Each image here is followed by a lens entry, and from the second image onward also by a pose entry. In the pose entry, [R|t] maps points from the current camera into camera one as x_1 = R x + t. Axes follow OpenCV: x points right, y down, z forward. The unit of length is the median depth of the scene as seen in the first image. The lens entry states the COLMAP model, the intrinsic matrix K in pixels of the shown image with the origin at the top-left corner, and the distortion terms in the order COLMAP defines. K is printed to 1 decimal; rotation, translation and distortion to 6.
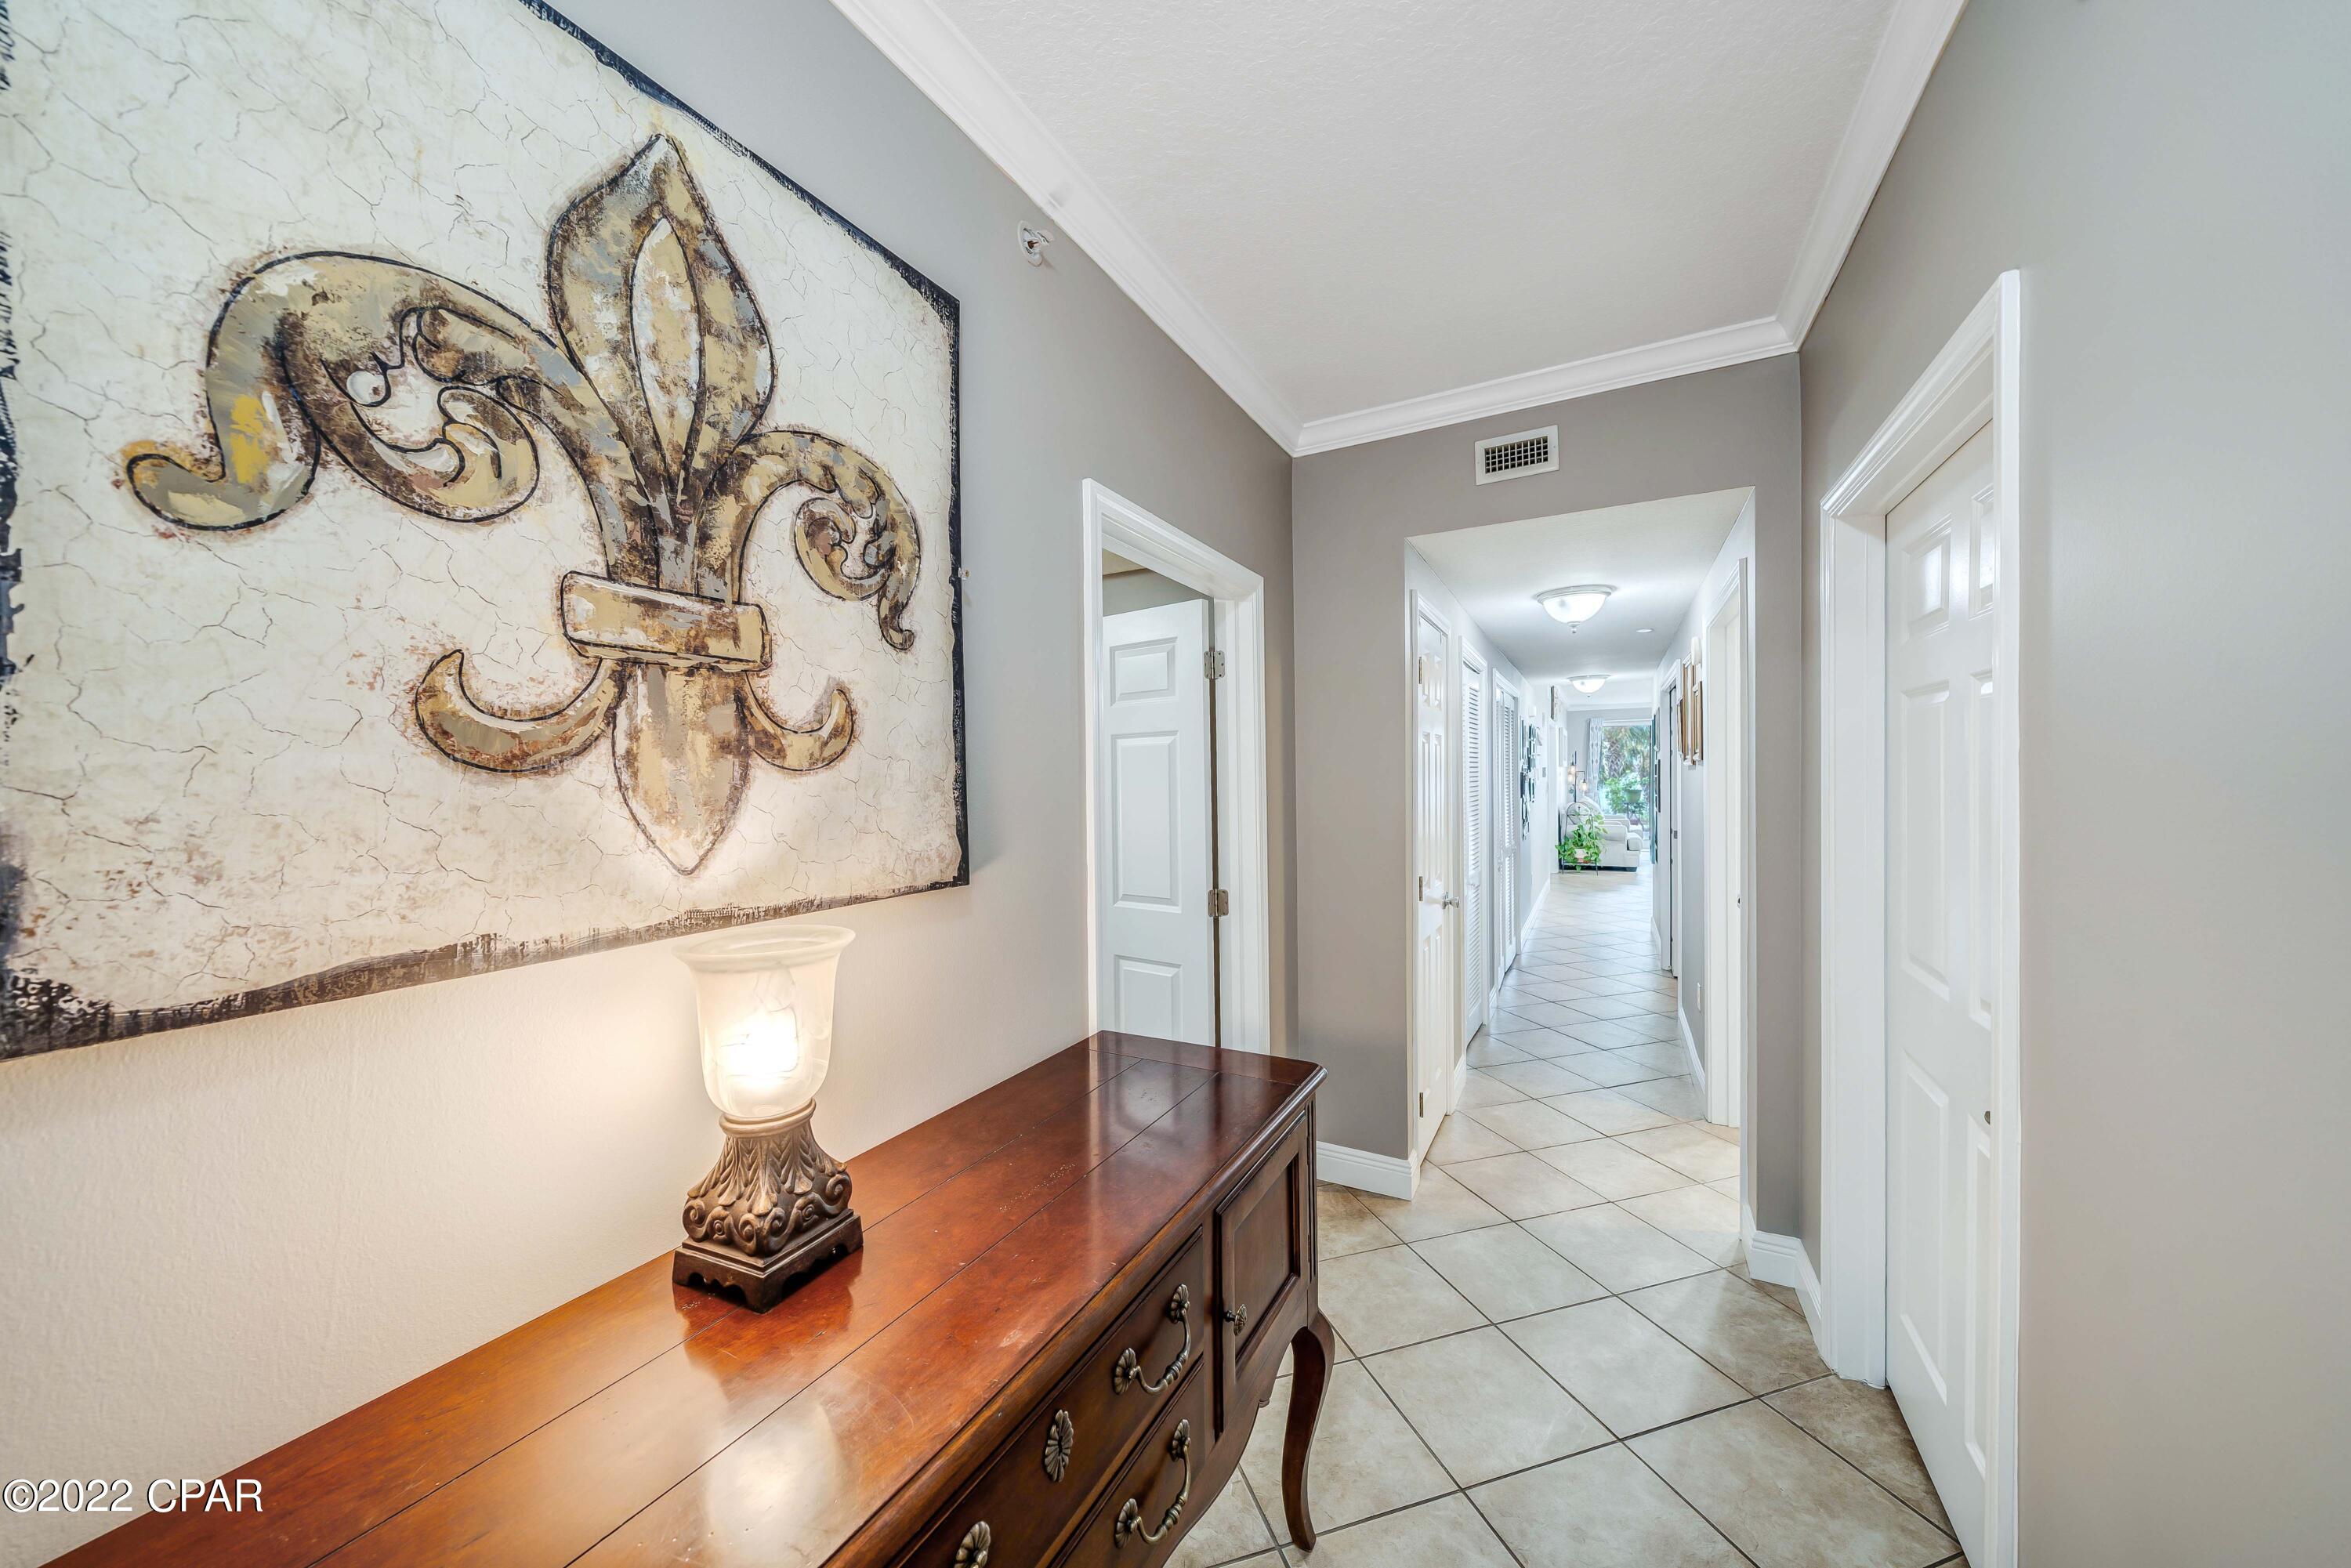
lens RADIAL K [[808.7, 0, 1163.3], [0, 808.7, 783.1], [0, 0, 1]] dist [-0.006477, 0.000001]
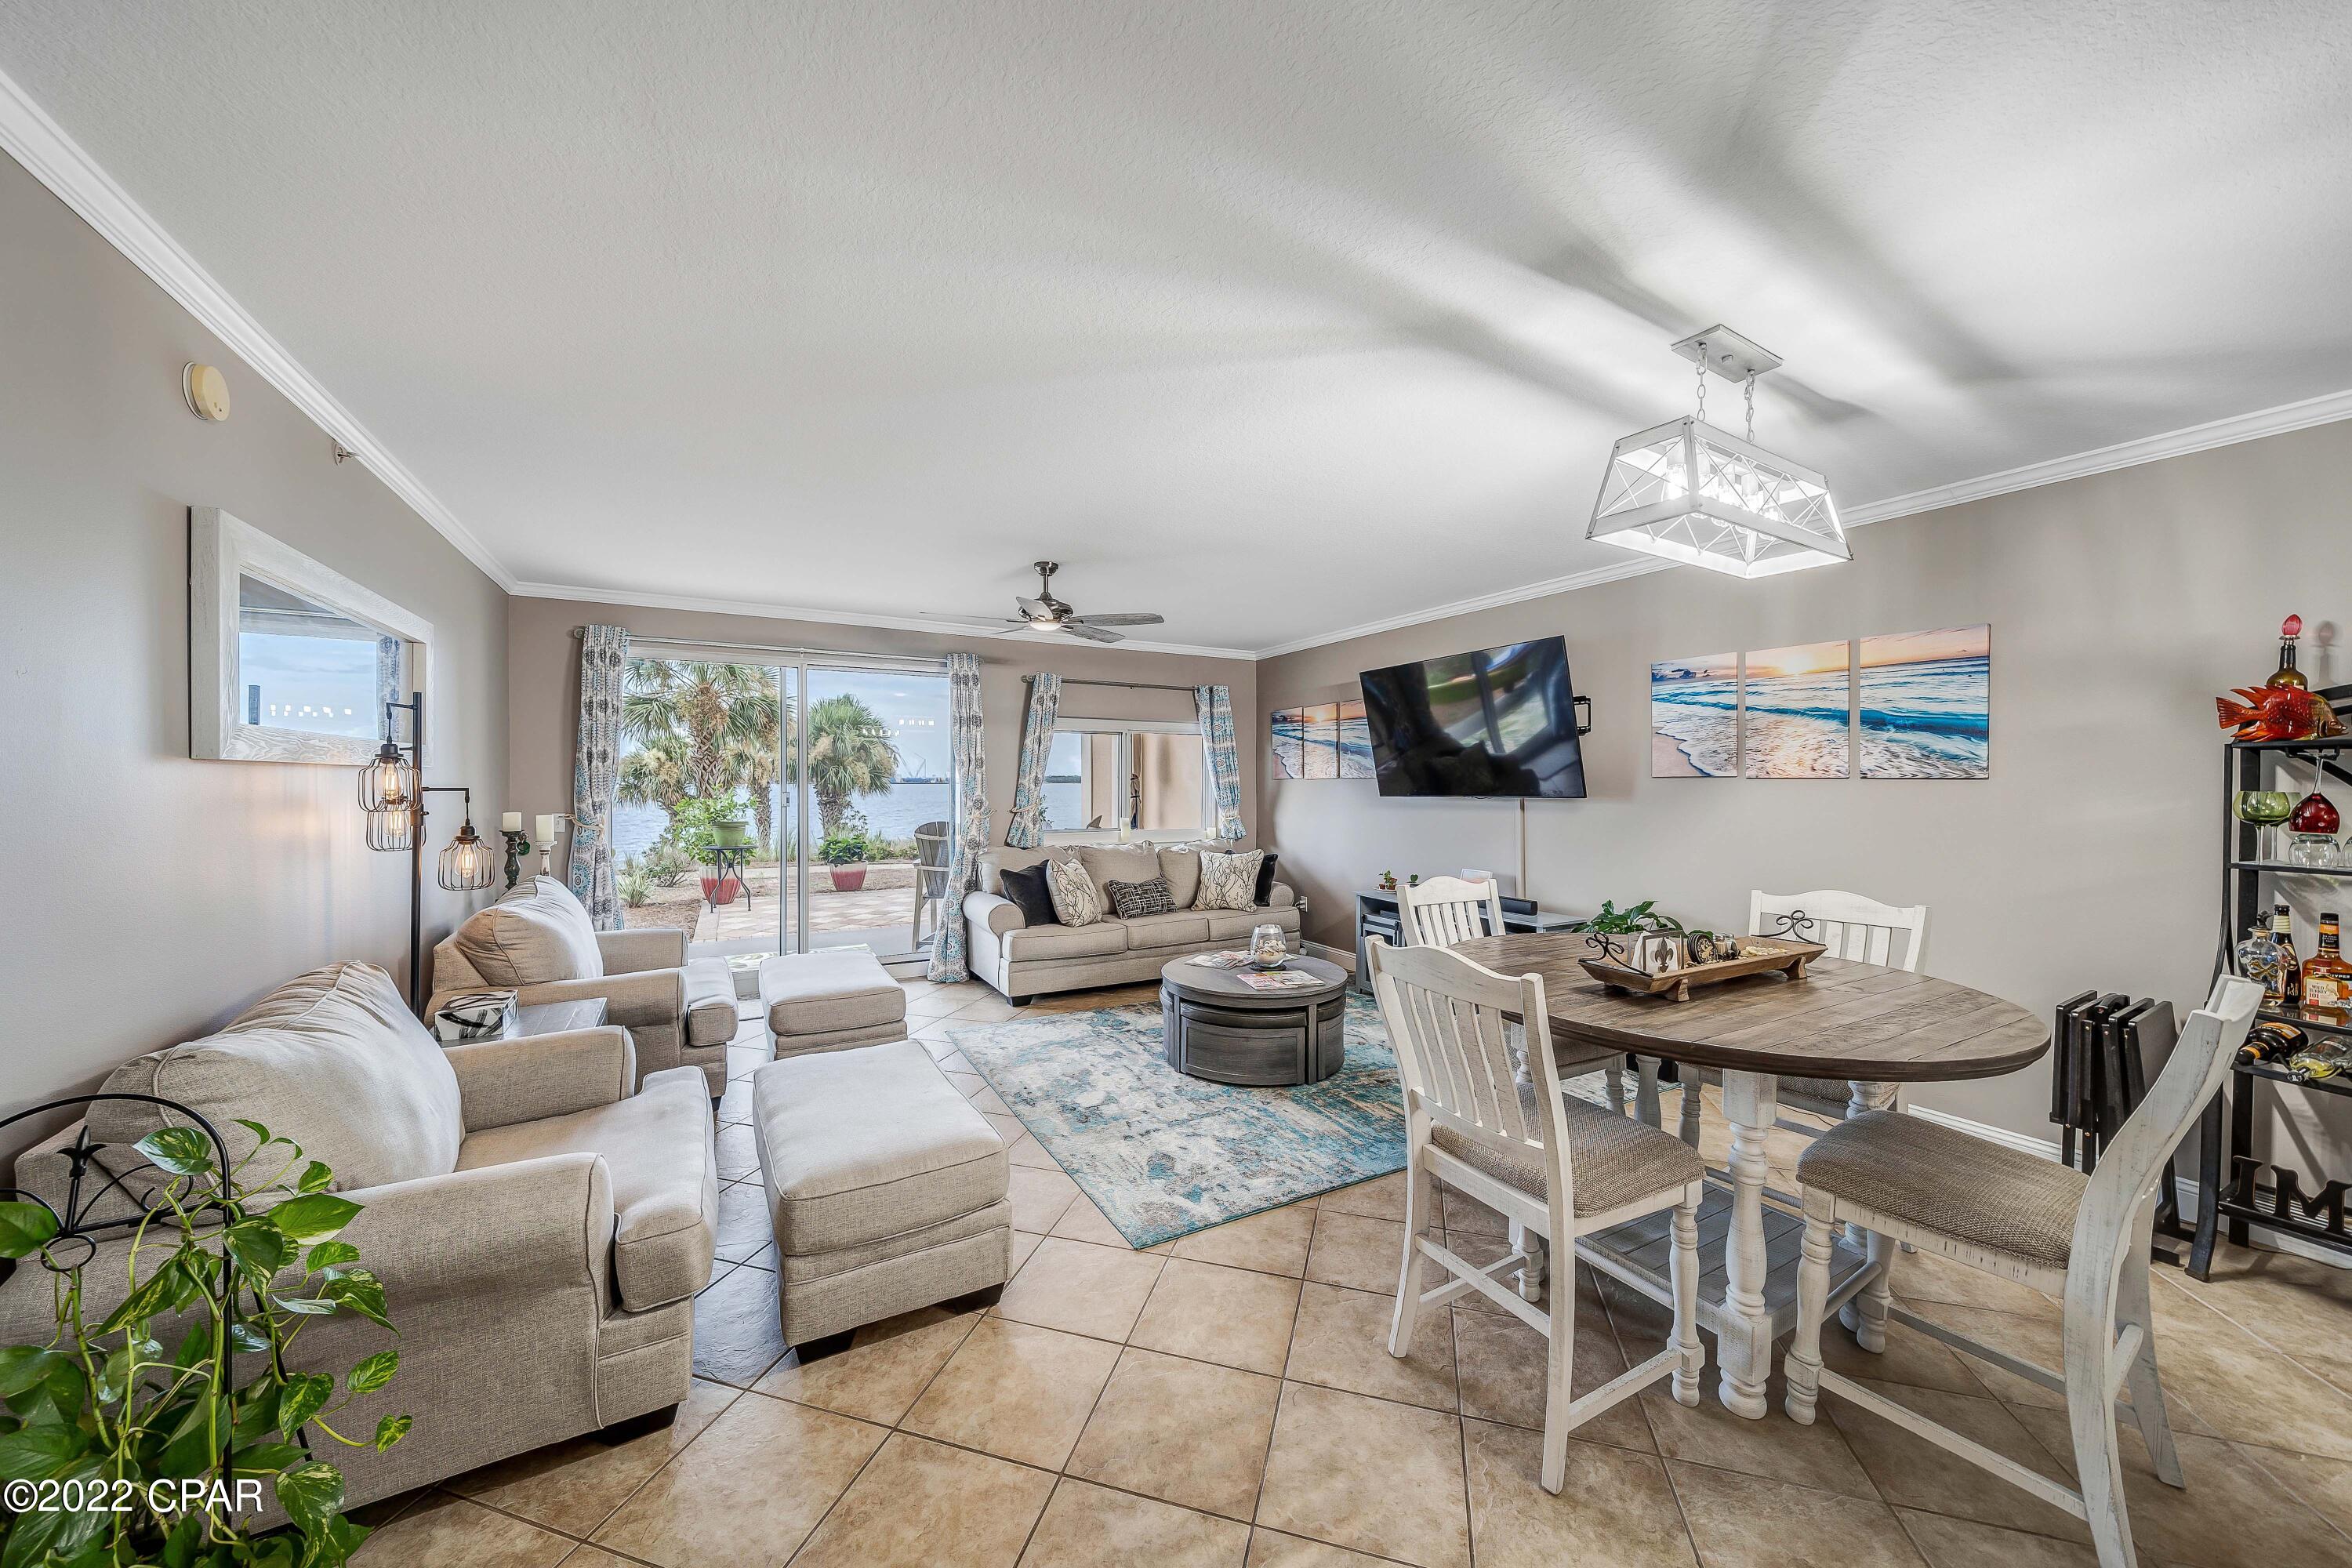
lens RADIAL K [[787.1, 0, 1176.0], [0, 787.1, 784.0], [0, 0, 1]] dist [-0.009662, -0.000027]
pose [[0.519628, 0.007824, 0.854357, 0.439690], [0.003073, 0.999934, -0.011026, -0.012941], [-0.854387, 0.008355, 0.519570, 0.721788]]
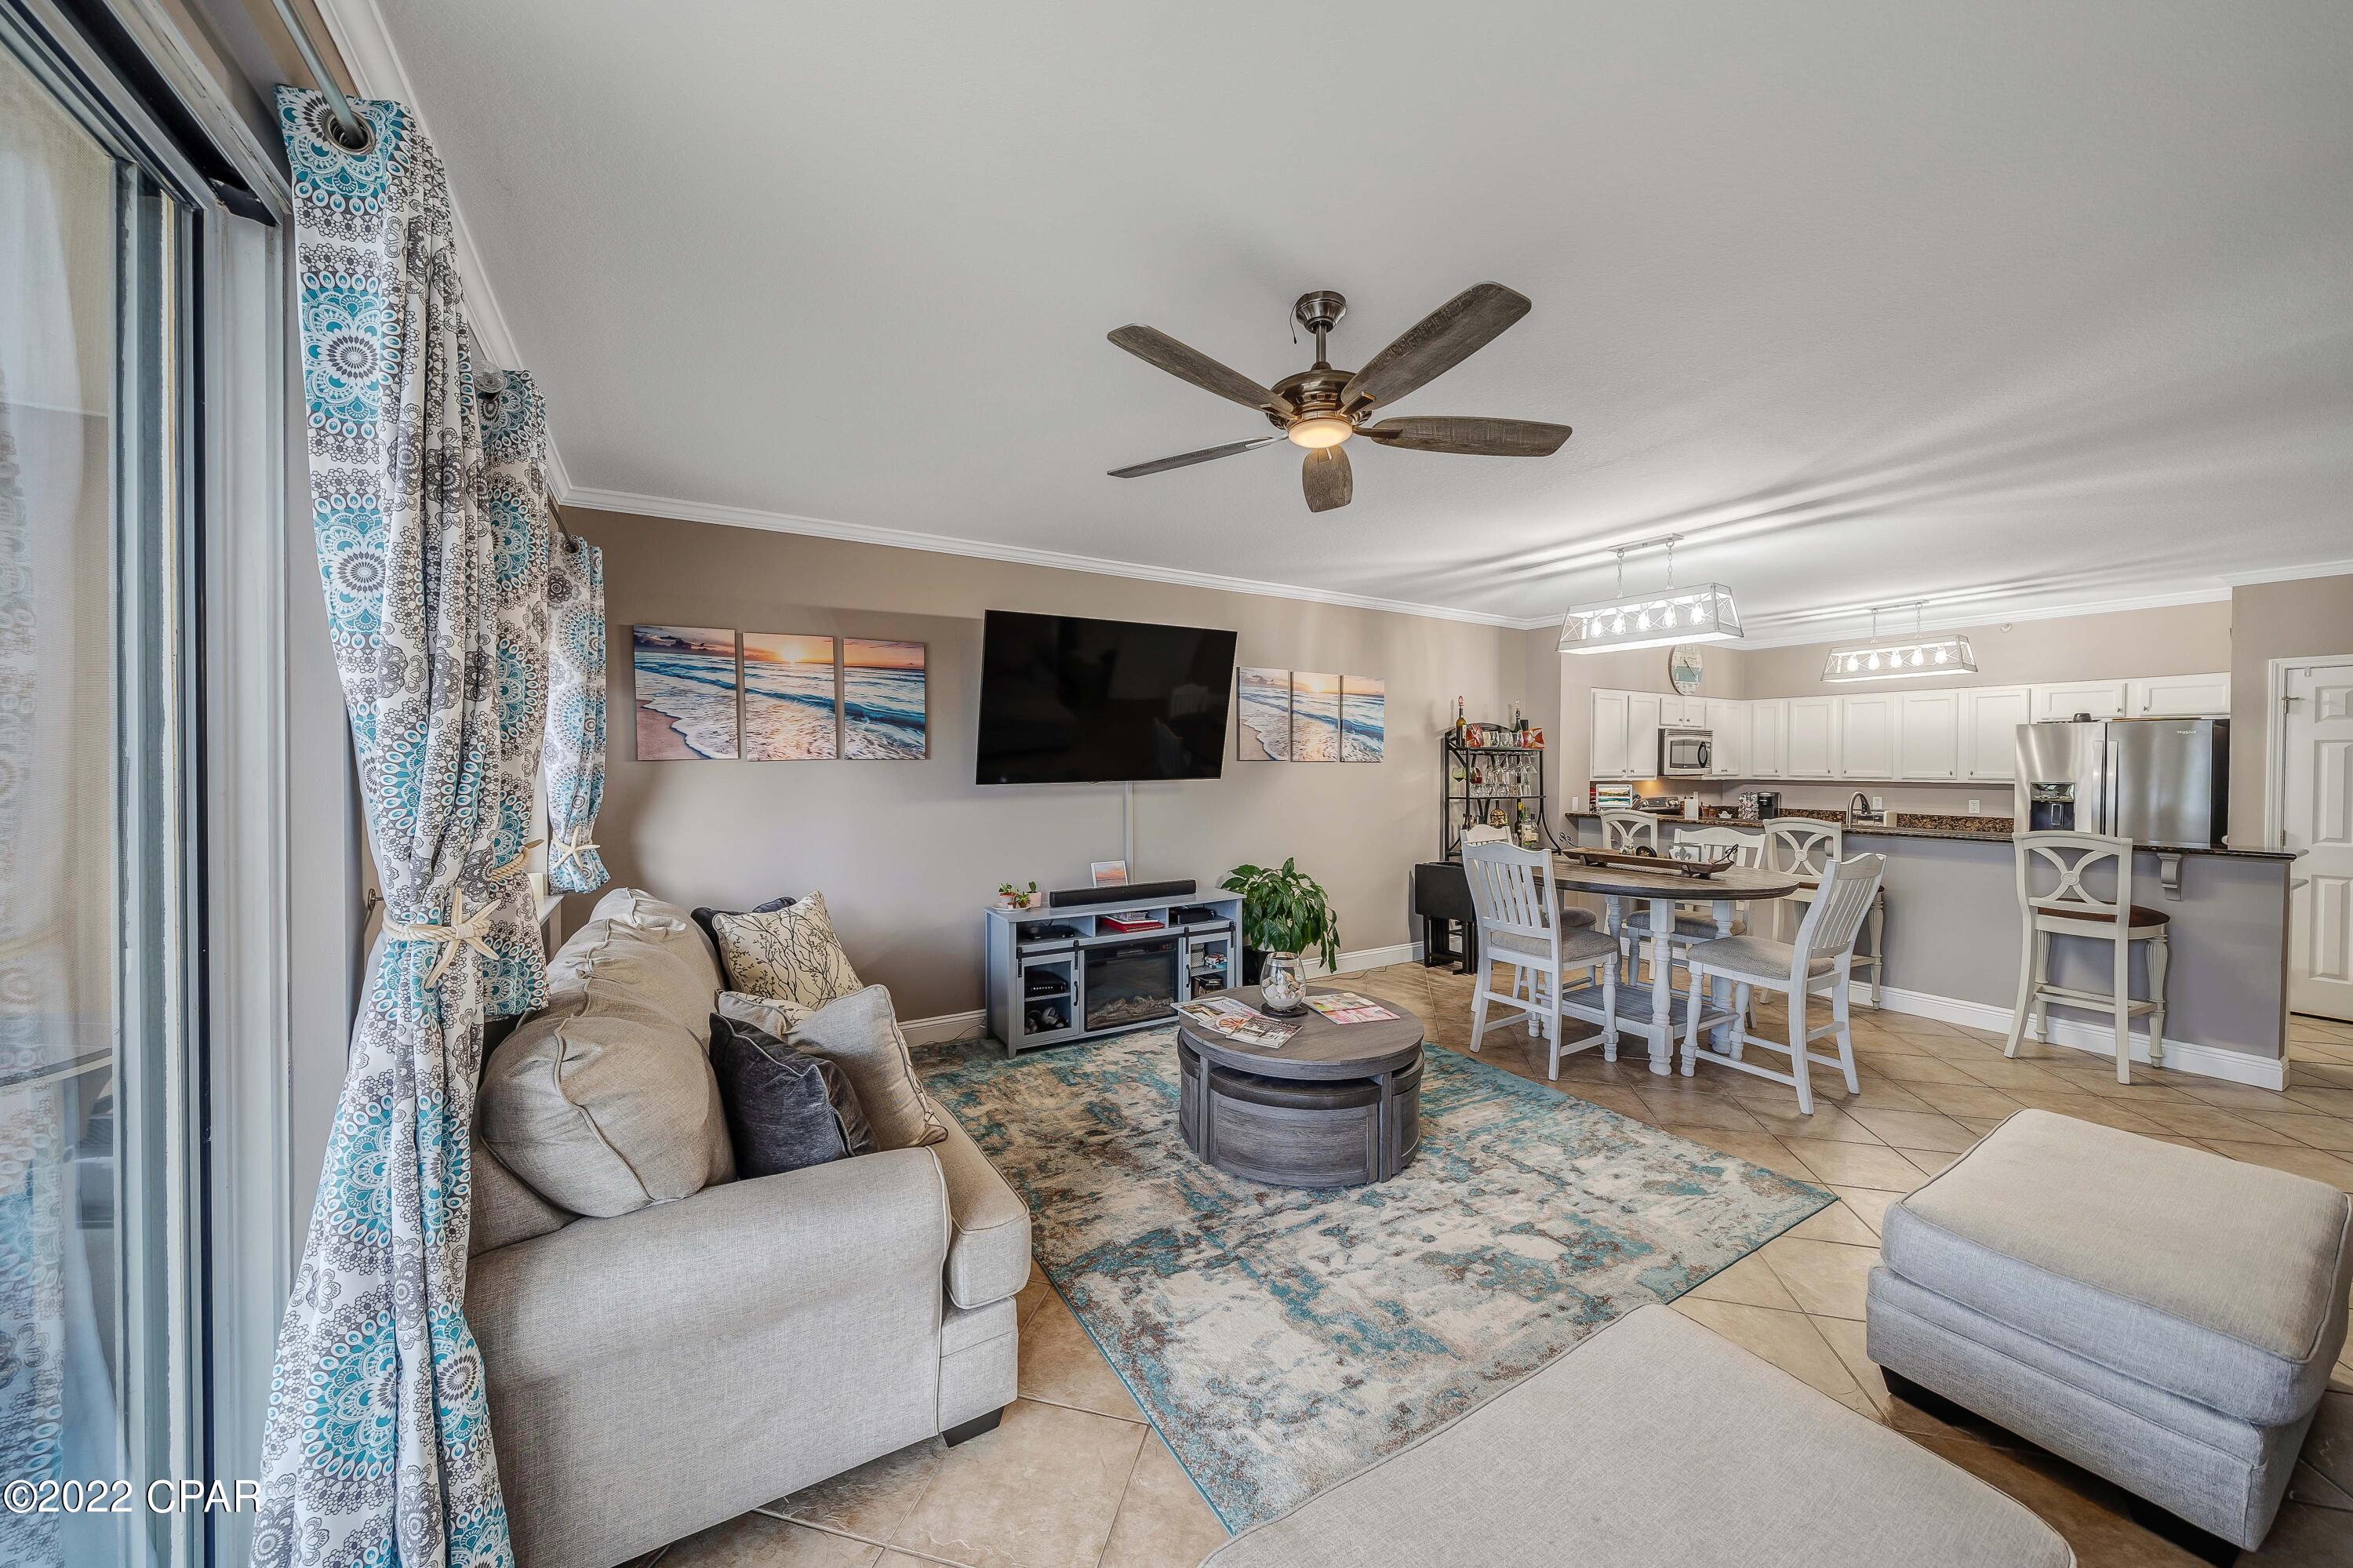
lens RADIAL K [[786.1, 0, 1216.0], [0, 786.1, 775.3], [0, 0, 1]] dist [-0.013476, -0.000044]
pose [[-0.854851, 0.003768, 0.518859, 0.629319], [0.015156, 0.999728, 0.017712, -0.018534], [-0.518652, 0.023005, -0.854676, 1.080107]]
